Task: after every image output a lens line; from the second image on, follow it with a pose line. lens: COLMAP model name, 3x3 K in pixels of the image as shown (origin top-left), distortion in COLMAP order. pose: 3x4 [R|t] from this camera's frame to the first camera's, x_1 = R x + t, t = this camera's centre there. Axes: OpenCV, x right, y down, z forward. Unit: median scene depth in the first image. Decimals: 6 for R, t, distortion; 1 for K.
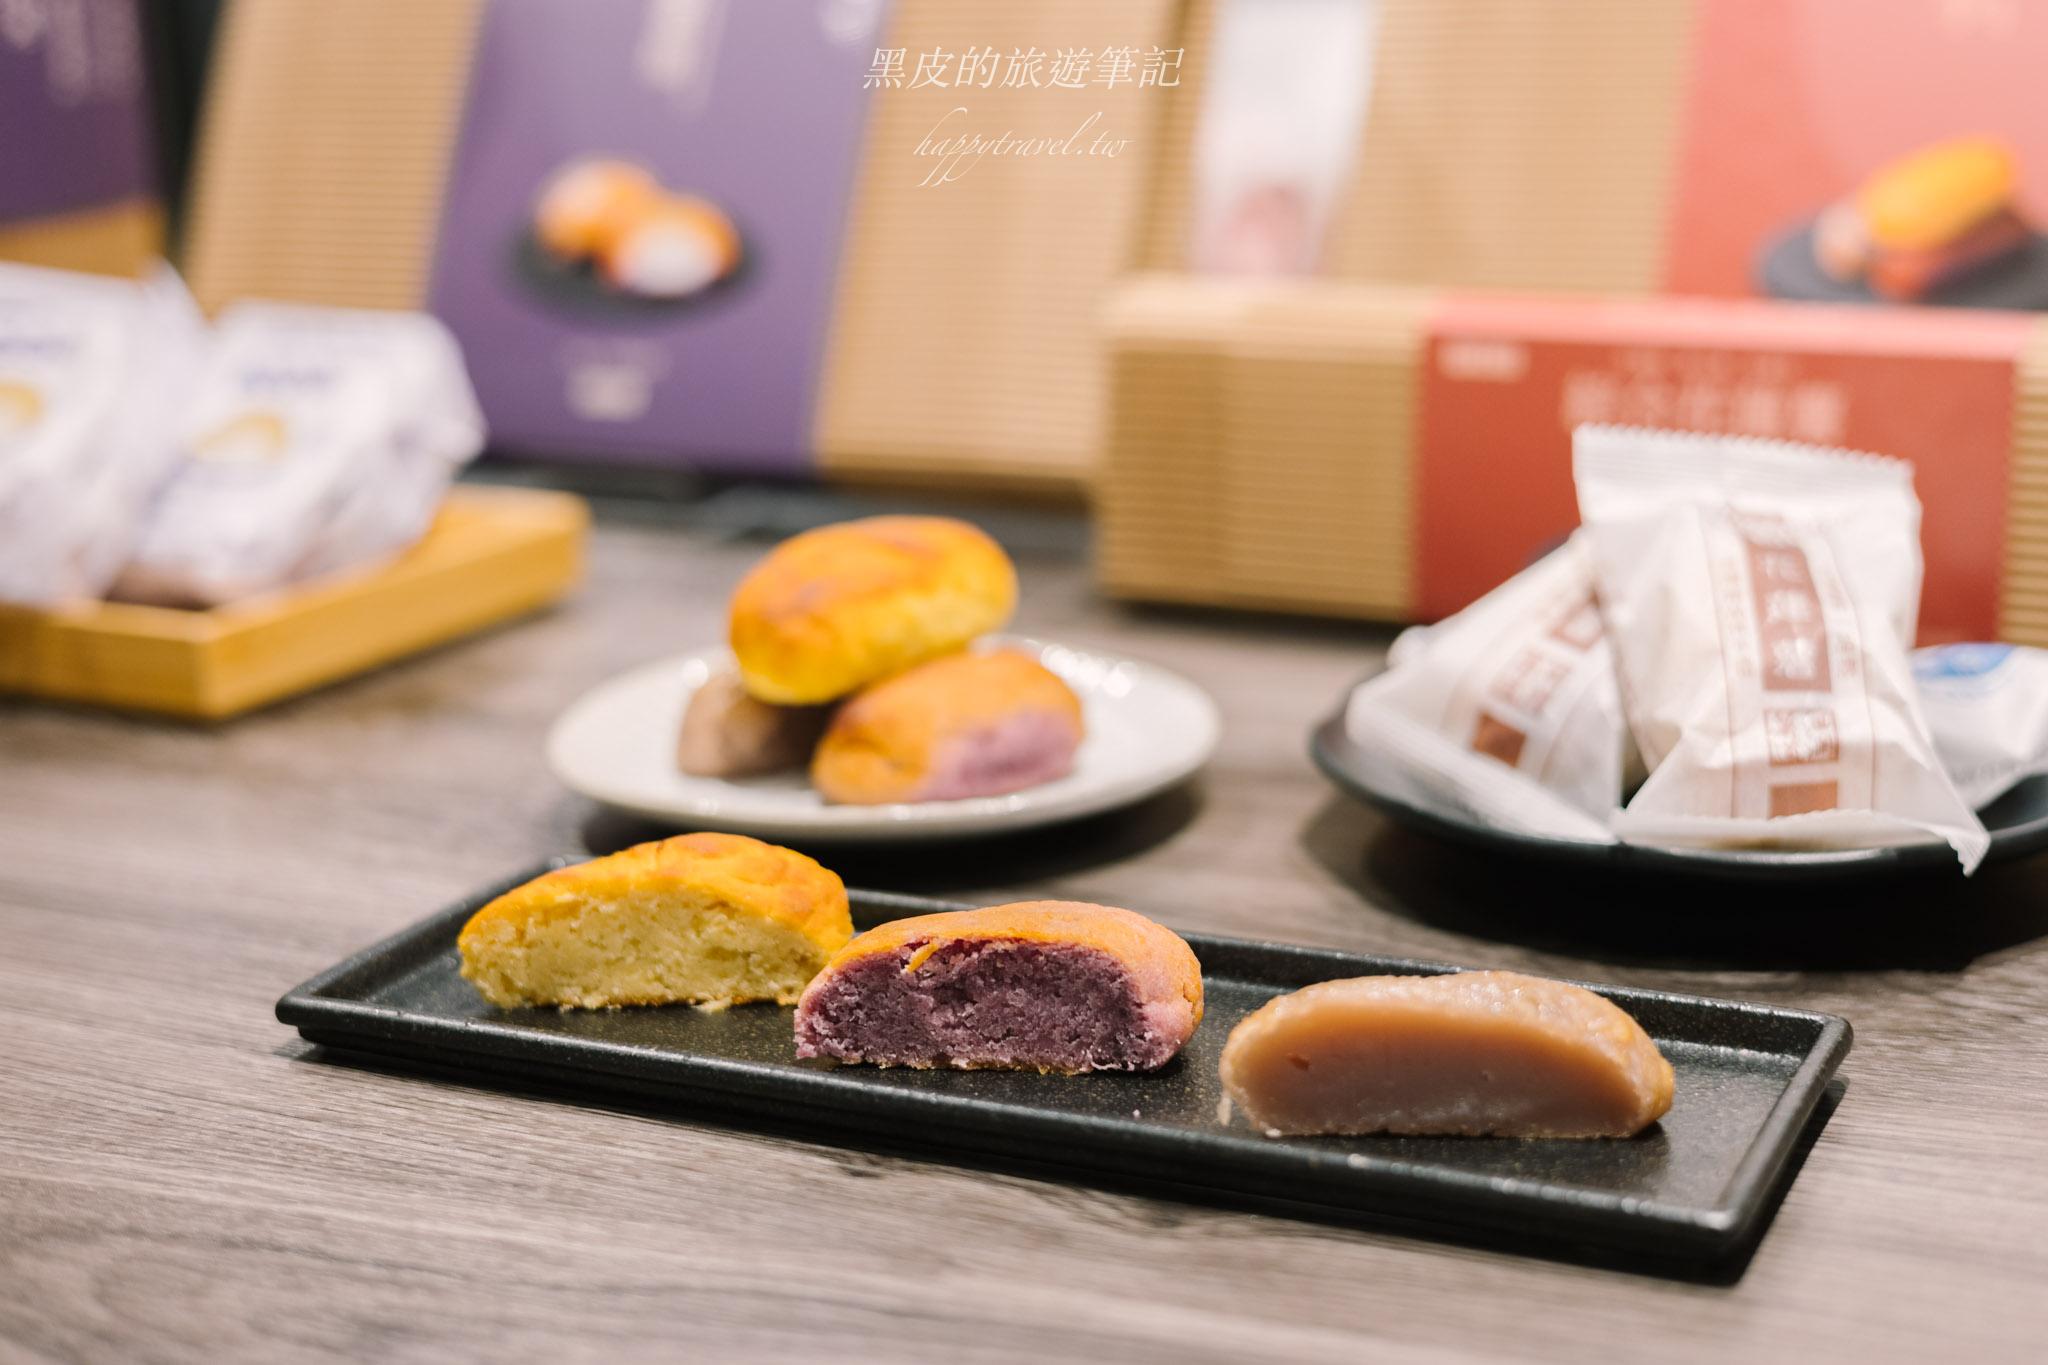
lens RADIAL K [[3057.2, 0, 1024.0], [0, 3057.2, 682.5], [0, 0, 1]] dist [0.005017, 0.088310]
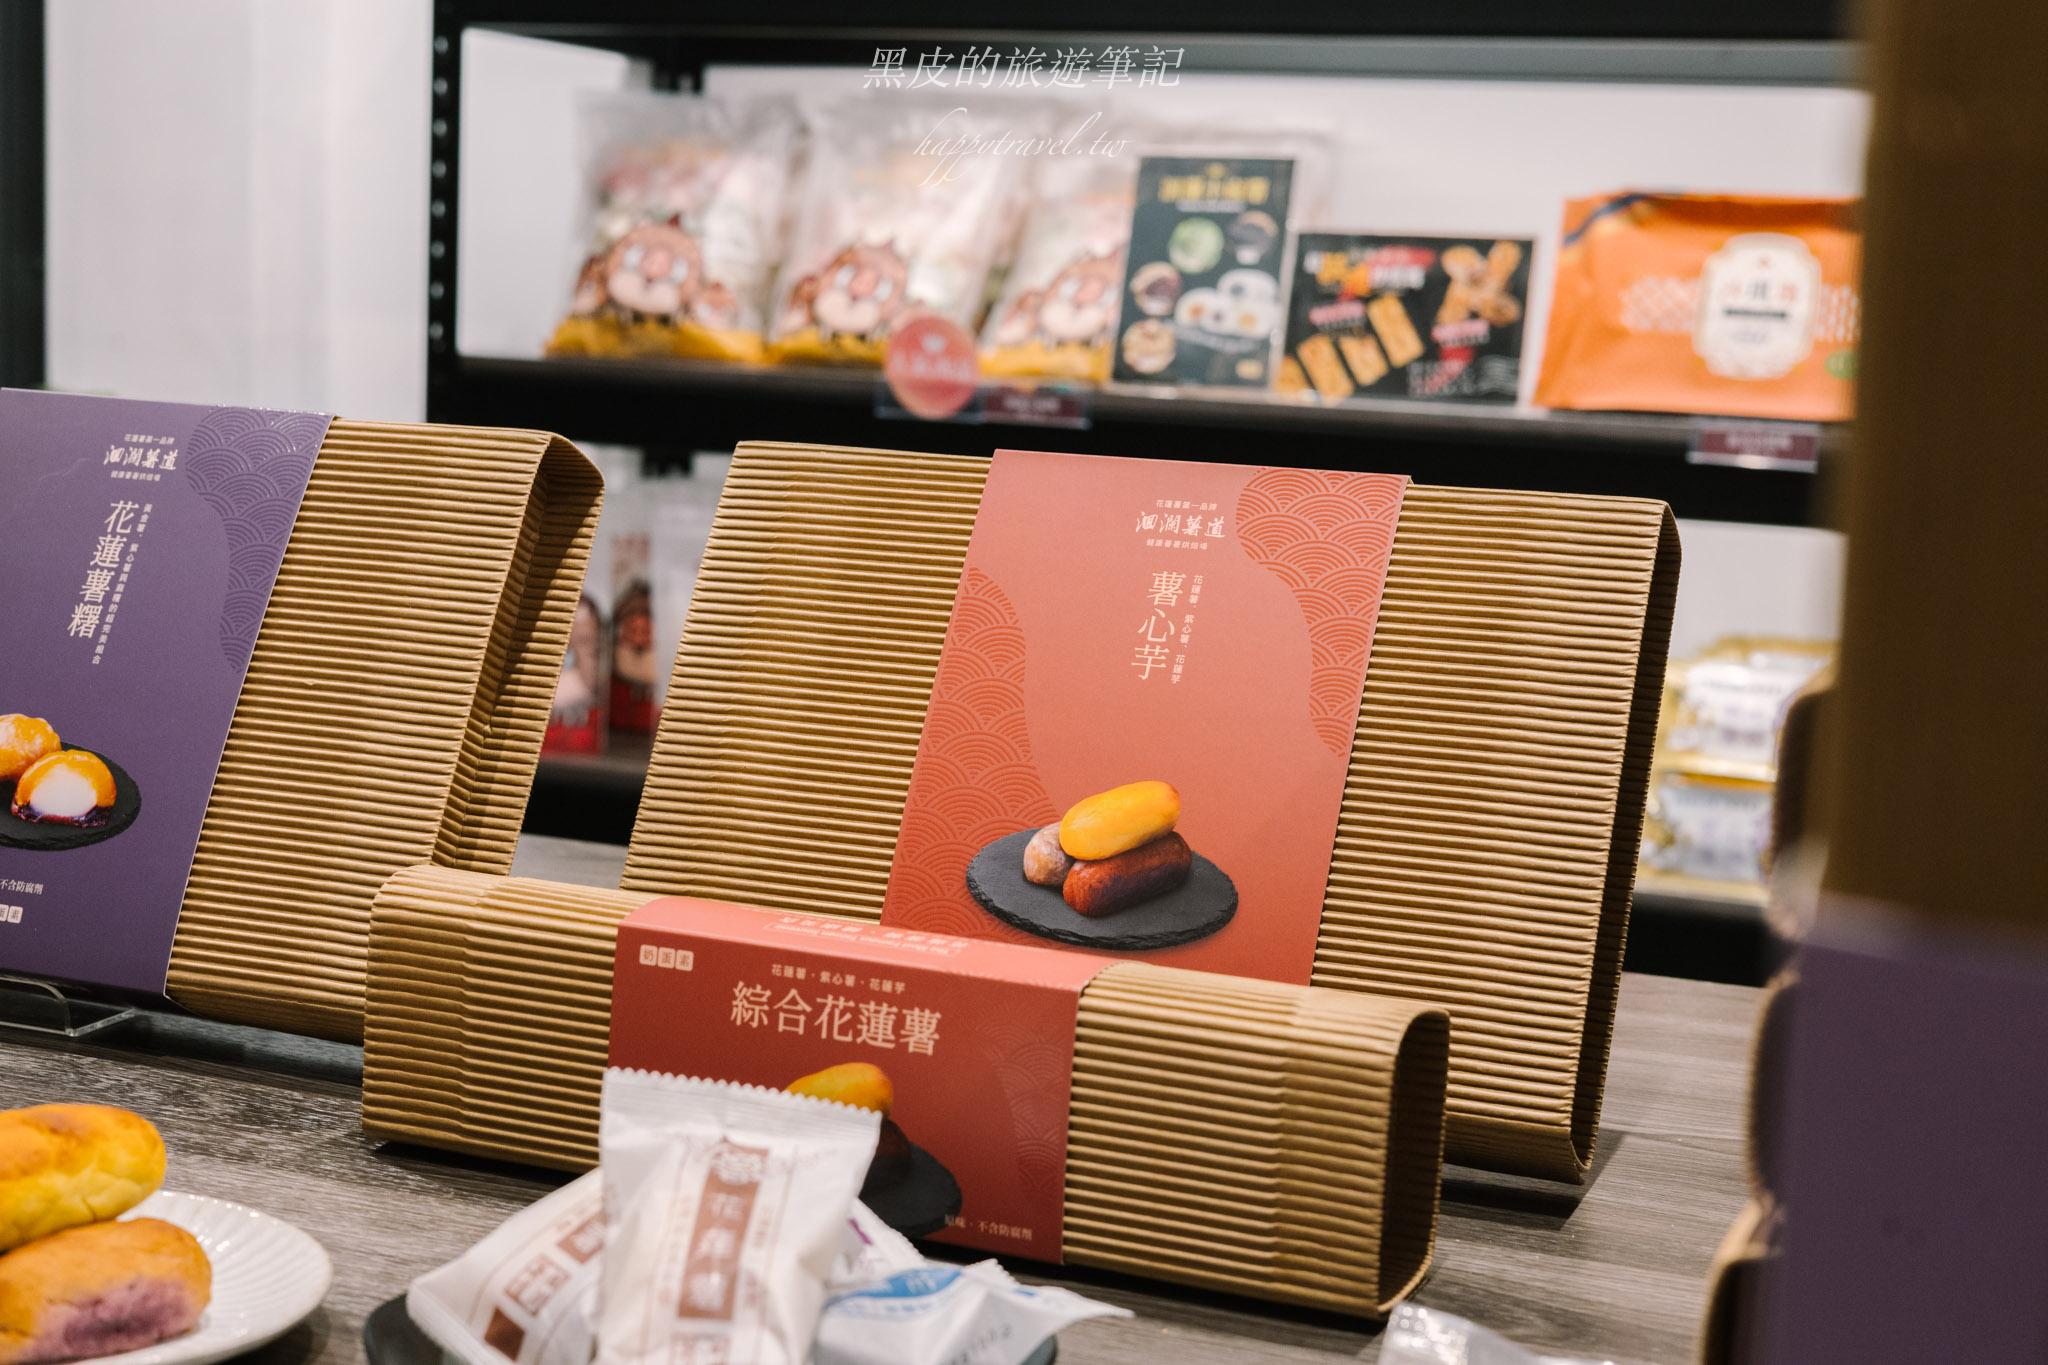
lens RADIAL K [[3057.2, 0, 1024.0], [0, 3057.2, 682.5], [0, 0, 1]] dist [0.005017, 0.088310]
pose [[0.998323, 0.052103, 0.025211, 0.311368], [-0.049071, 0.992855, -0.108767, -0.111571], [-0.030698, 0.107348, 0.993747, -0.197080]]
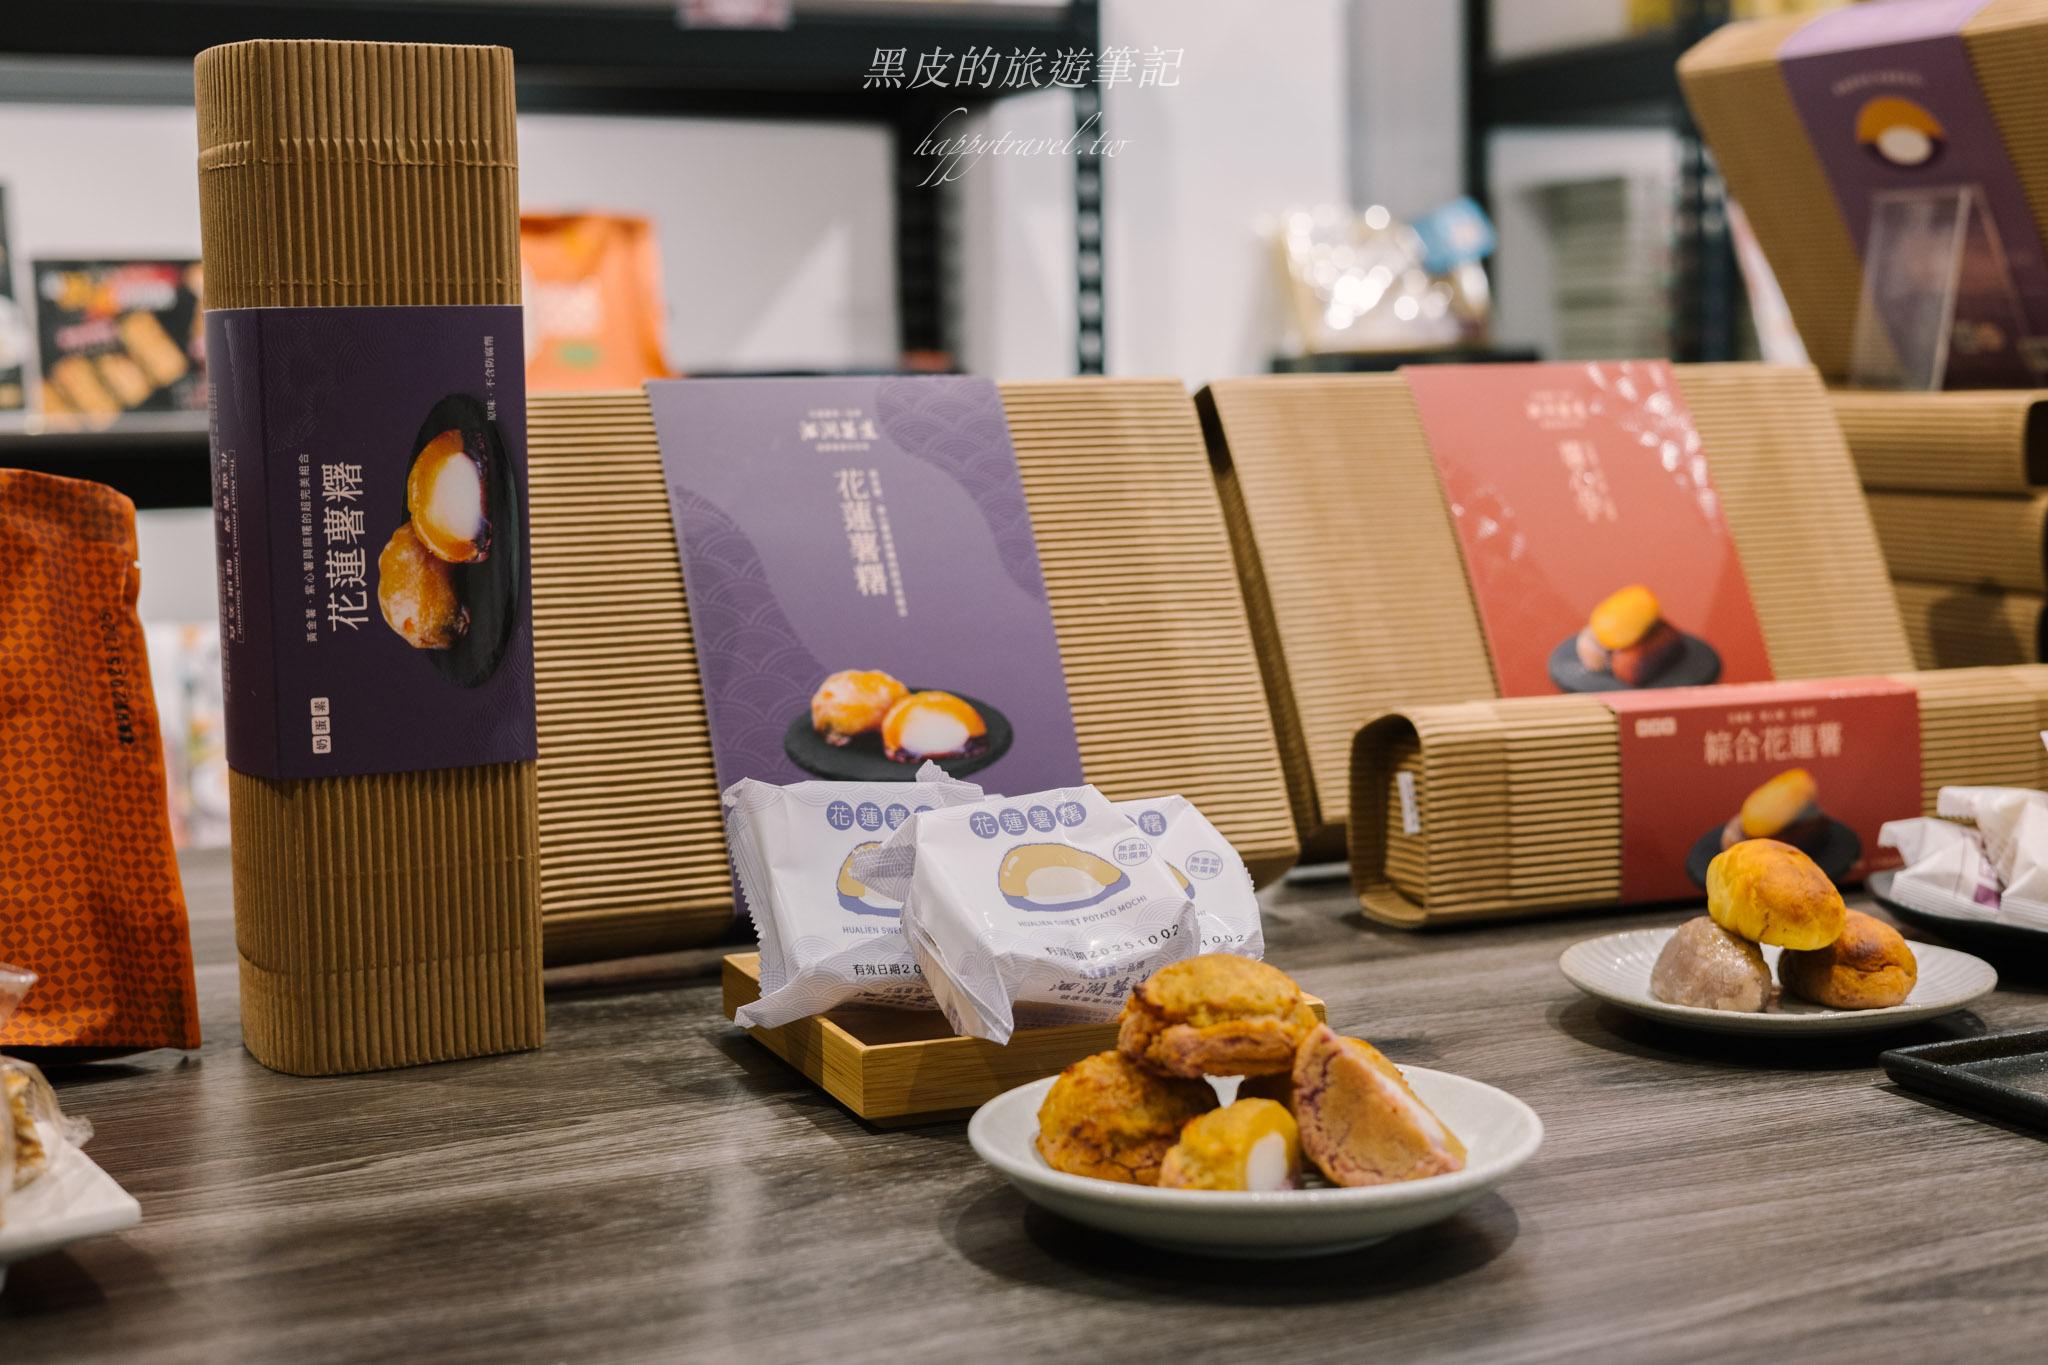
lens RADIAL K [[3057.2, 0, 1024.0], [0, 3057.2, 682.5], [0, 0, 1]] dist [0.005017, 0.088310]
pose [[0.665382, -0.078066, 0.742410, -1.513338], [0.186053, 0.980476, -0.063650, -0.110021], [-0.722946, 0.180479, 0.666916, 0.231232]]
